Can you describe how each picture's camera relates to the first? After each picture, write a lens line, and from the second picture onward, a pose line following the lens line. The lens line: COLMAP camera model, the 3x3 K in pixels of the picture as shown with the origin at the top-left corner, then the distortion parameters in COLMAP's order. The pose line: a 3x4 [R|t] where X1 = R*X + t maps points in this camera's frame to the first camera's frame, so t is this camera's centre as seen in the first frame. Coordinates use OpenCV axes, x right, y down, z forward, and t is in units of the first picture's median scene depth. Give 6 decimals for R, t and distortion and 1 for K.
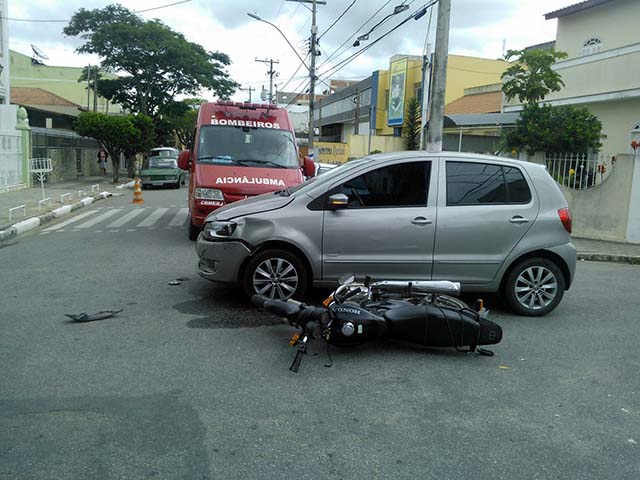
lens RADIAL K [[563.3, 0, 320.0], [0, 563.3, 240.0], [0, 0, 1]] dist [-0.072836, -0.003449]
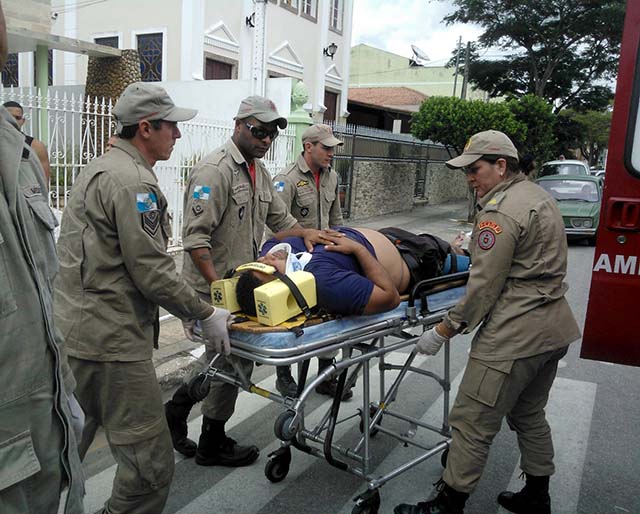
lens RADIAL K [[512.2, 0, 320.0], [0, 512.2, 257.0], [0, 0, 1]] dist [-0.002721, -0.001933]
pose [[0.768856, 0.105690, -0.630627, -0.117643], [-0.095842, 0.994152, 0.049766, -0.059998], [0.632199, 0.022177, 0.774489, 0.384423]]
